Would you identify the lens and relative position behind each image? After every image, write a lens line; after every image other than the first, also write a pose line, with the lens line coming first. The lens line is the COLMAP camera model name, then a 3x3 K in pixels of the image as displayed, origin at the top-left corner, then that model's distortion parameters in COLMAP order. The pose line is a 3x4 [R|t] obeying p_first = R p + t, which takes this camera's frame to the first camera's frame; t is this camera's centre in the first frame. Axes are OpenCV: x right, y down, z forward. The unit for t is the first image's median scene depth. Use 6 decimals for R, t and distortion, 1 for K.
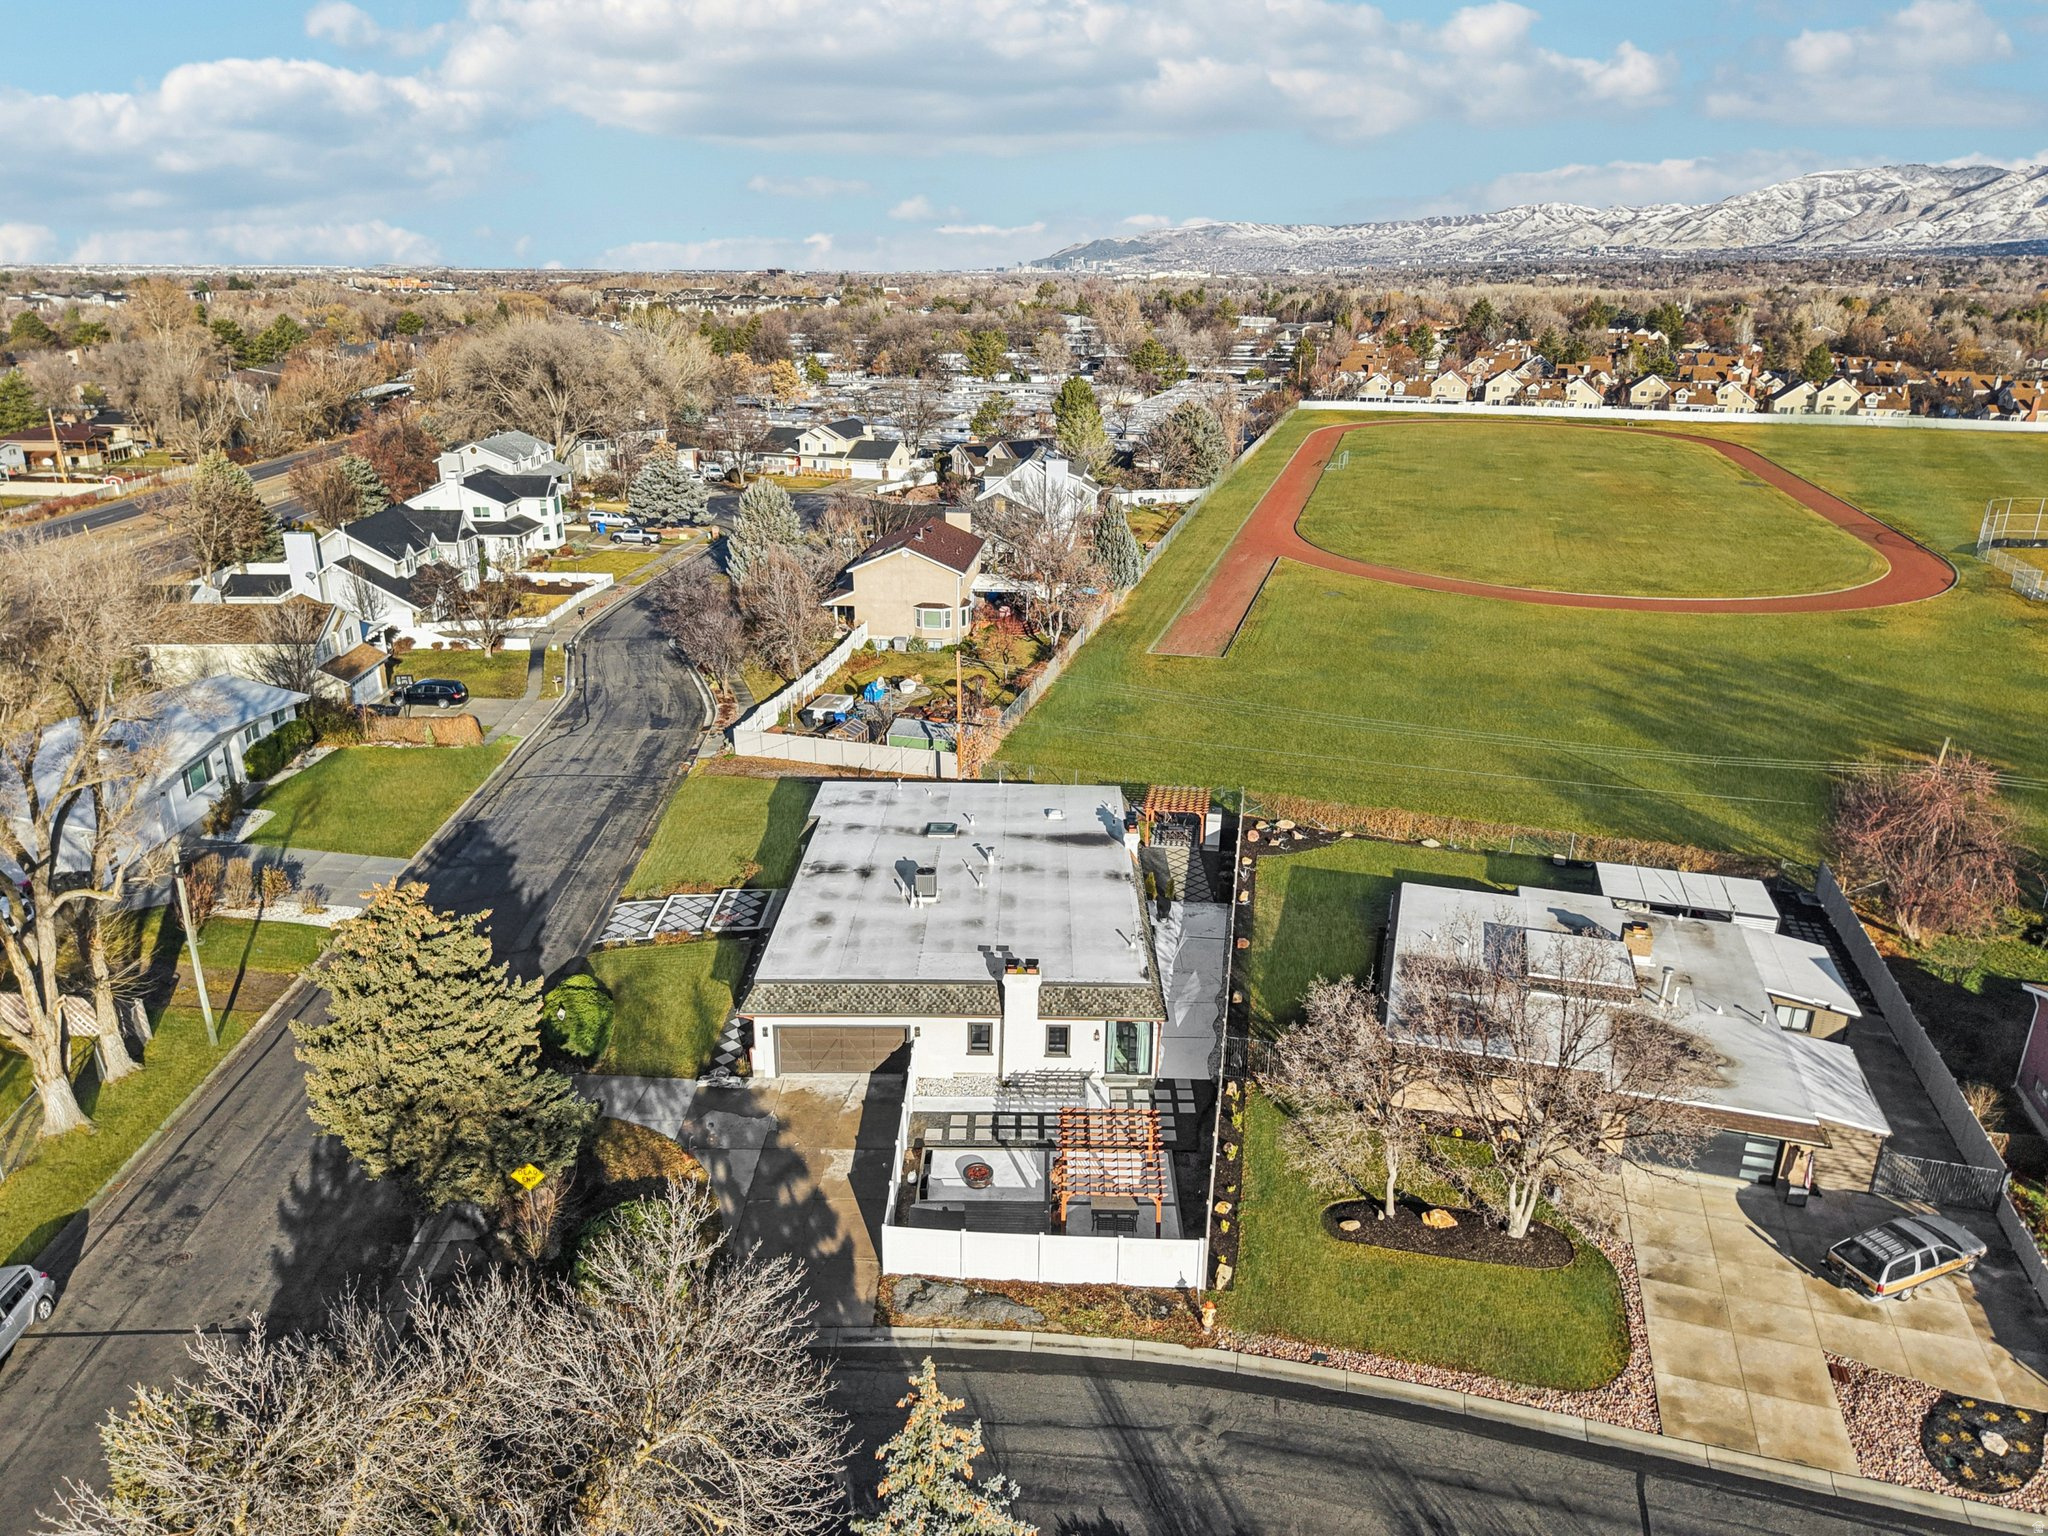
lens RADIAL K [[1469.9, 0, 1024.0], [0, 1469.9, 768.0], [0, 0, 1]] dist [0.014378, -0.000291]
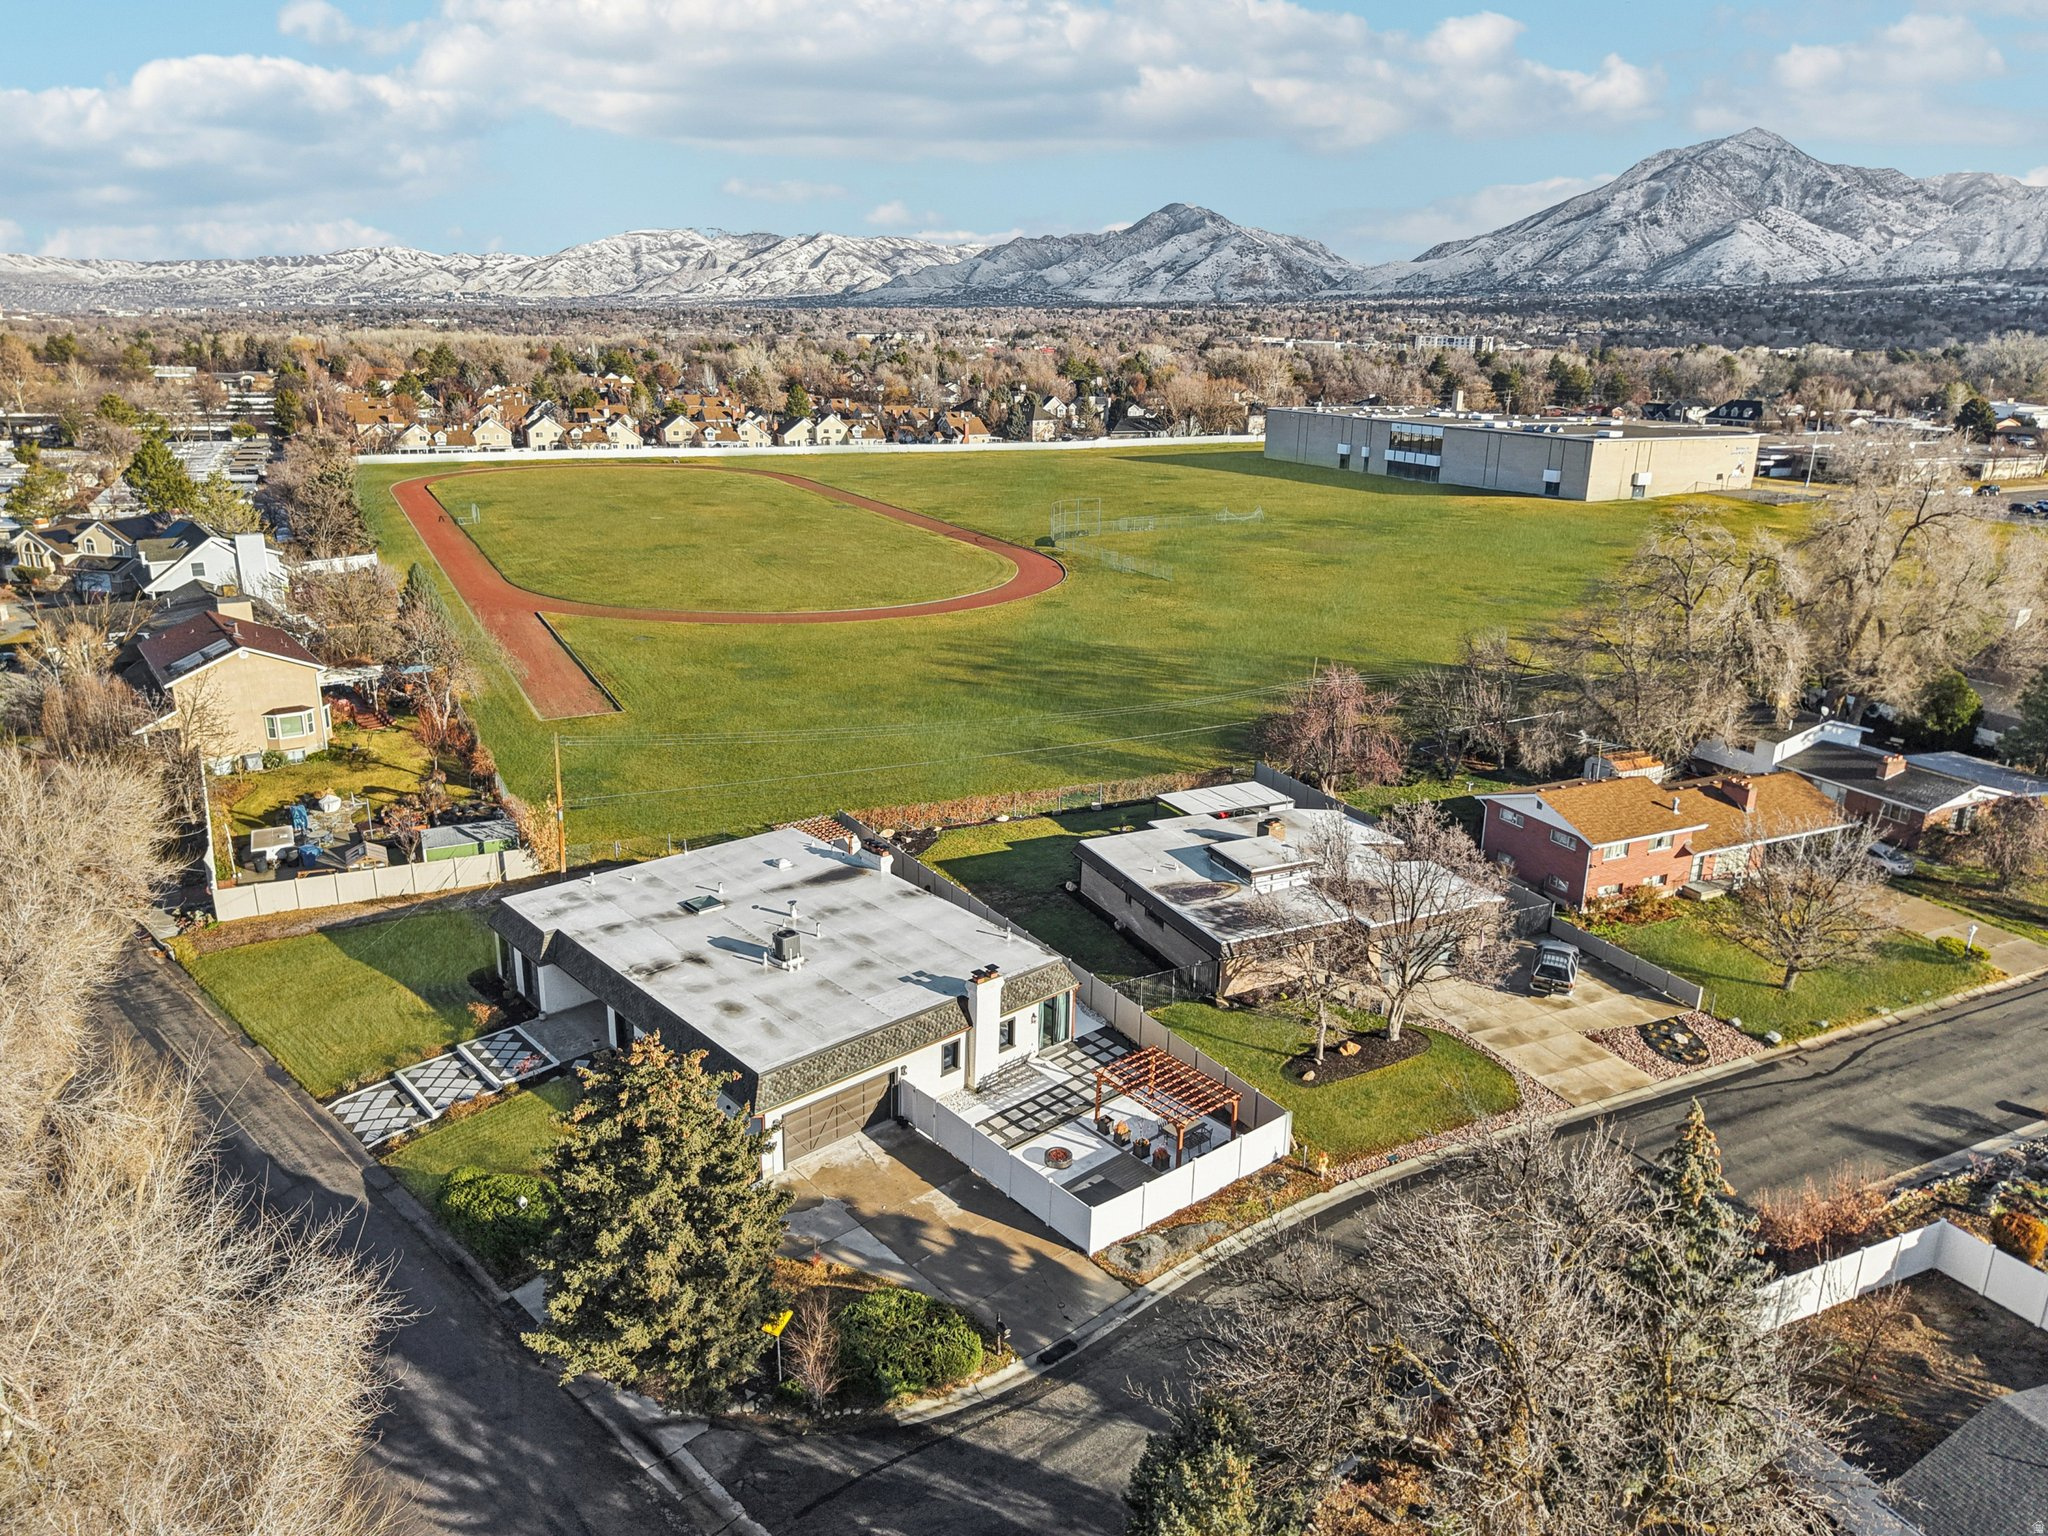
lens RADIAL K [[1437.9, 0, 1027.6], [0, 1437.9, 859.5], [0, 0, 1]] dist [0.041075, -0.048272]
pose [[0.719161, -0.237066, 0.653151, -0.165460], [0.214994, 0.969789, 0.115270, -0.015929], [-0.660745, 0.057526, 0.748403, 0.047673]]
